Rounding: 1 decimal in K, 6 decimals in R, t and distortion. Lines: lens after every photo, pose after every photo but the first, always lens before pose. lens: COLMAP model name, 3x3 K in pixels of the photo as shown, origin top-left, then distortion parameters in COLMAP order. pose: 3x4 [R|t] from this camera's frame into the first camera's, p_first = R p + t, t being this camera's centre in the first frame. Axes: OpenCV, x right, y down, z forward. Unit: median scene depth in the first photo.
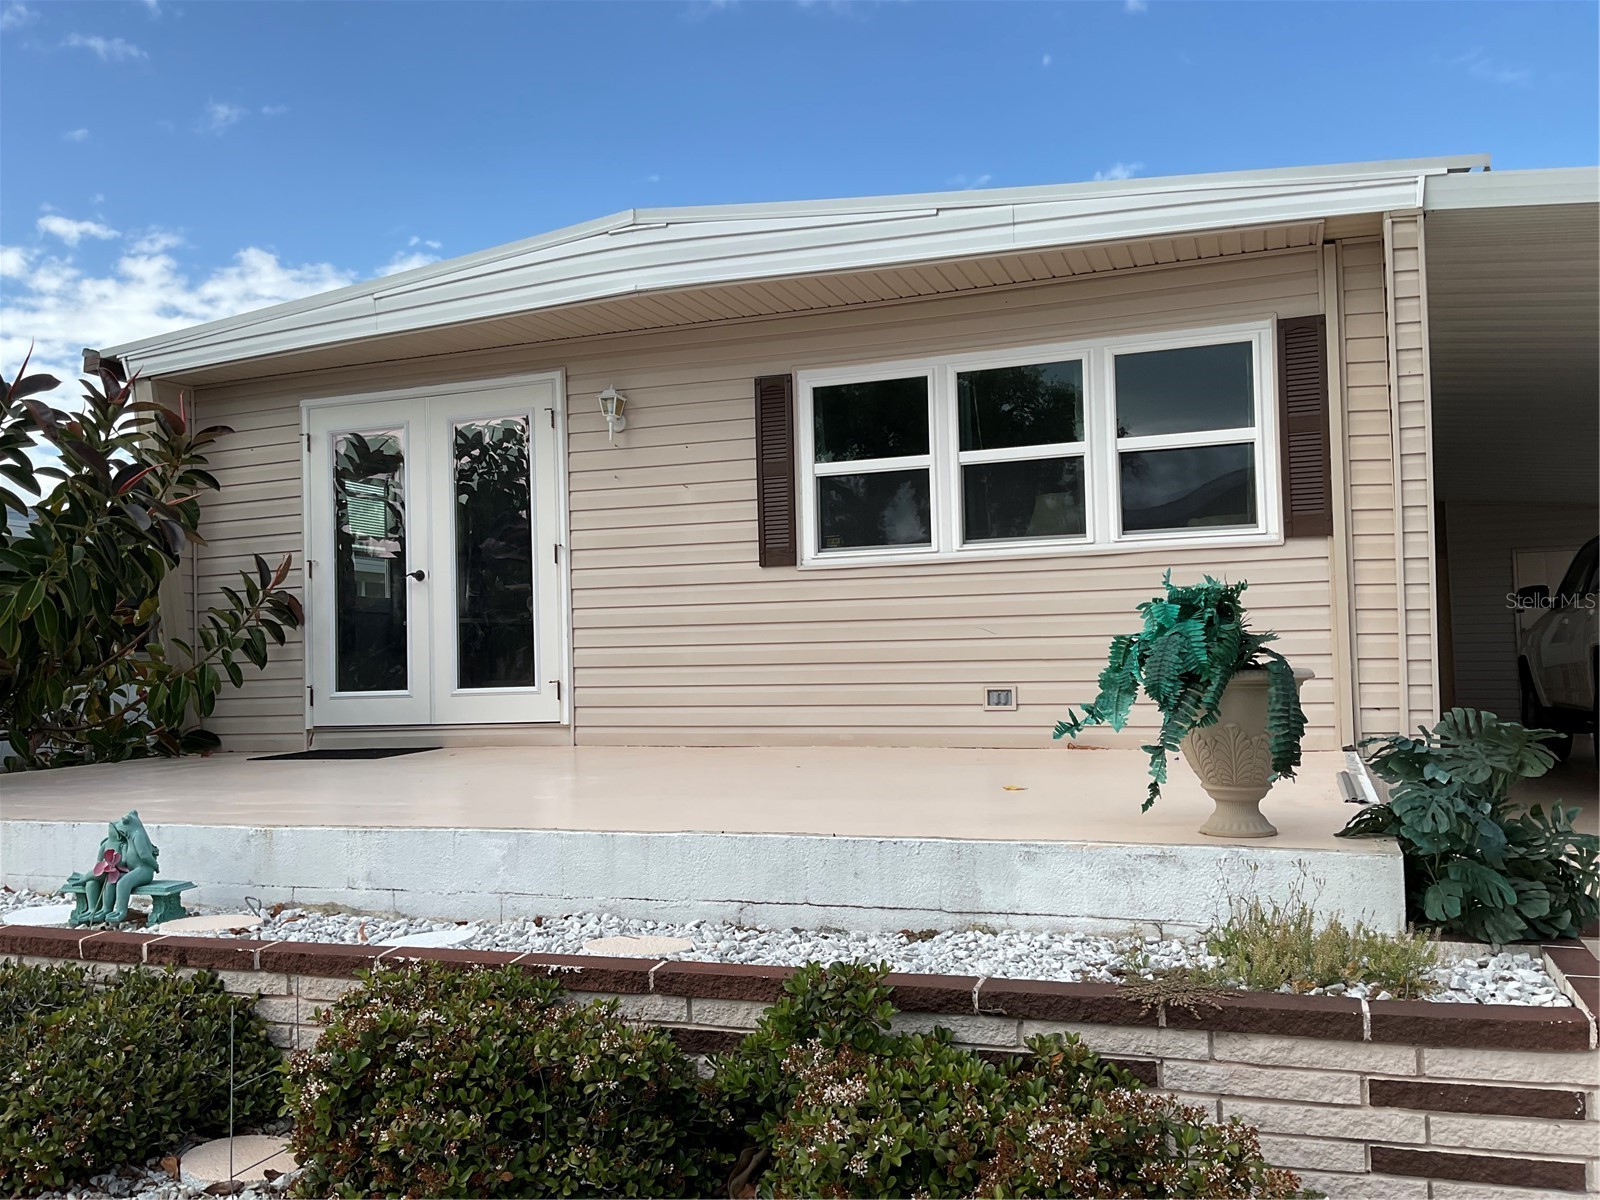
lens RADIAL K [[1317.8, 0, 800.0], [0, 1317.8, 600.0], [0, 0, 1]] dist [0.137471, -0.264452]
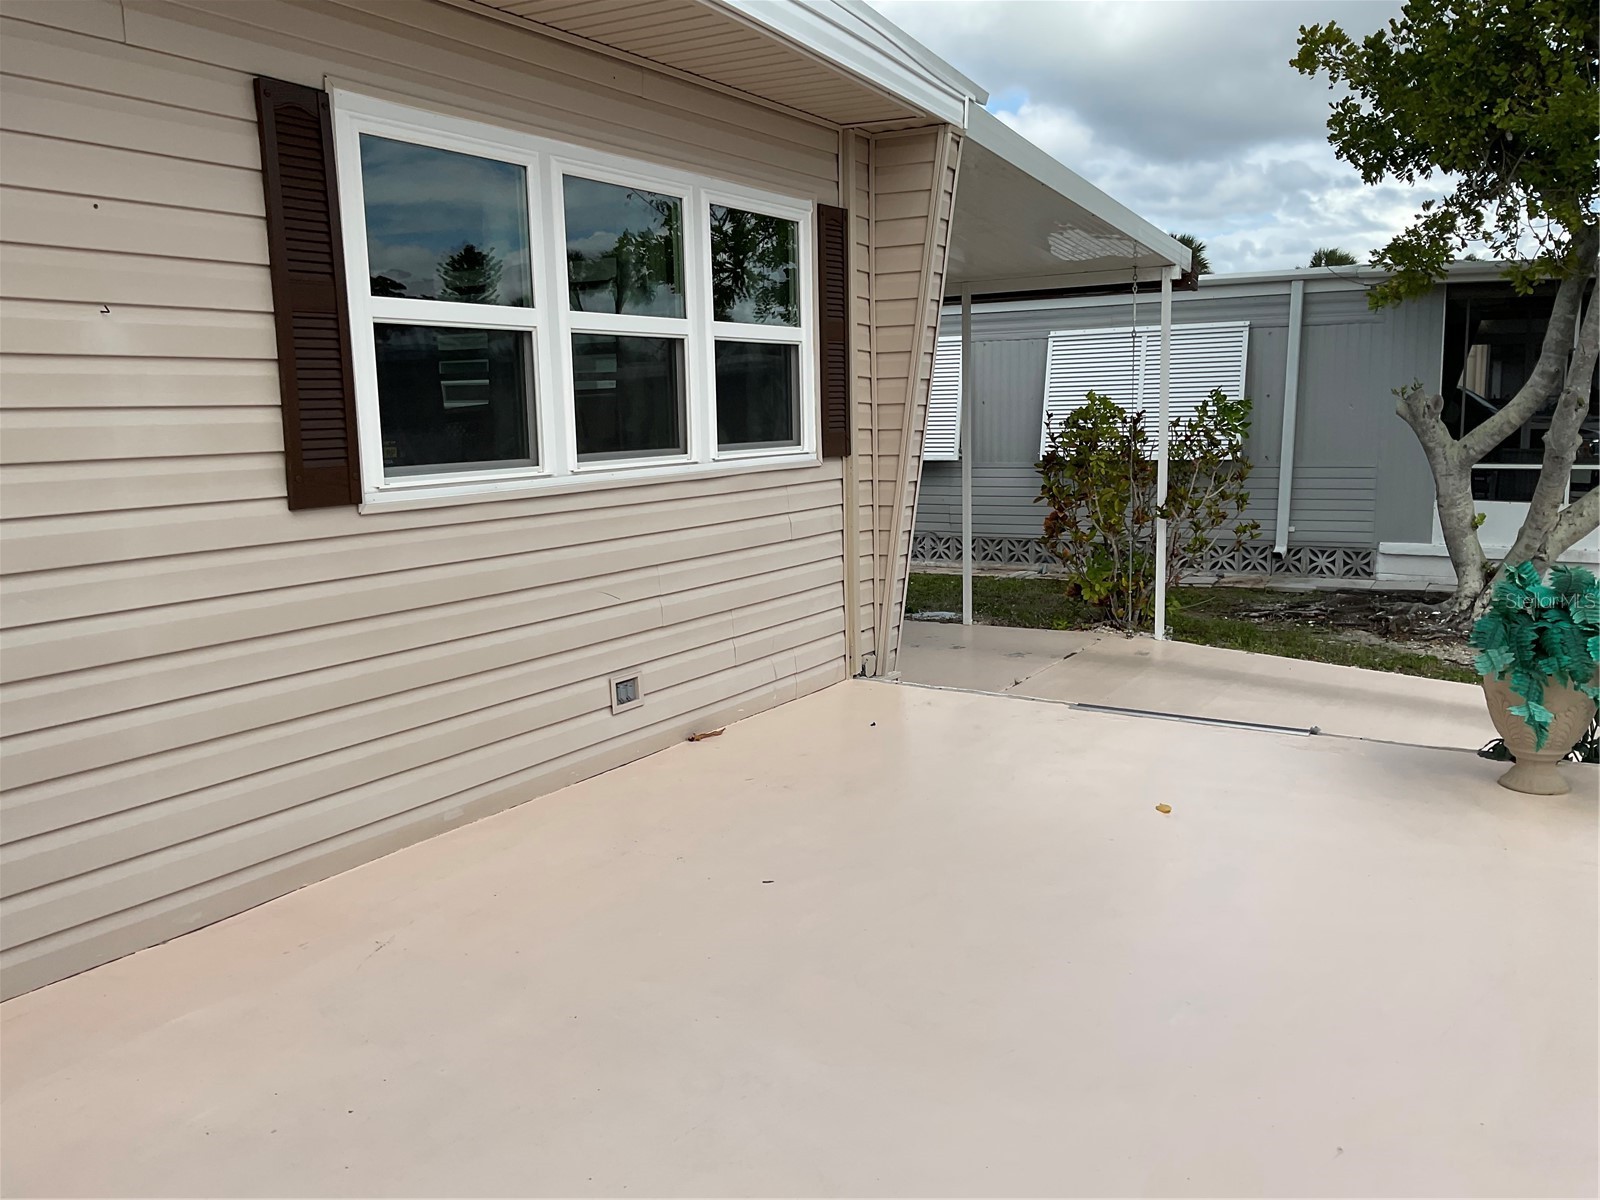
lens RADIAL K [[1317.8, 0, 800.0], [0, 1317.8, 600.0], [0, 0, 1]] dist [0.137471, -0.264452]
pose [[0.189059, -0.123279, 0.974197, -0.474663], [-0.021265, 0.991342, 0.129575, -0.060837], [-0.981735, -0.045214, 0.184801, 0.771741]]
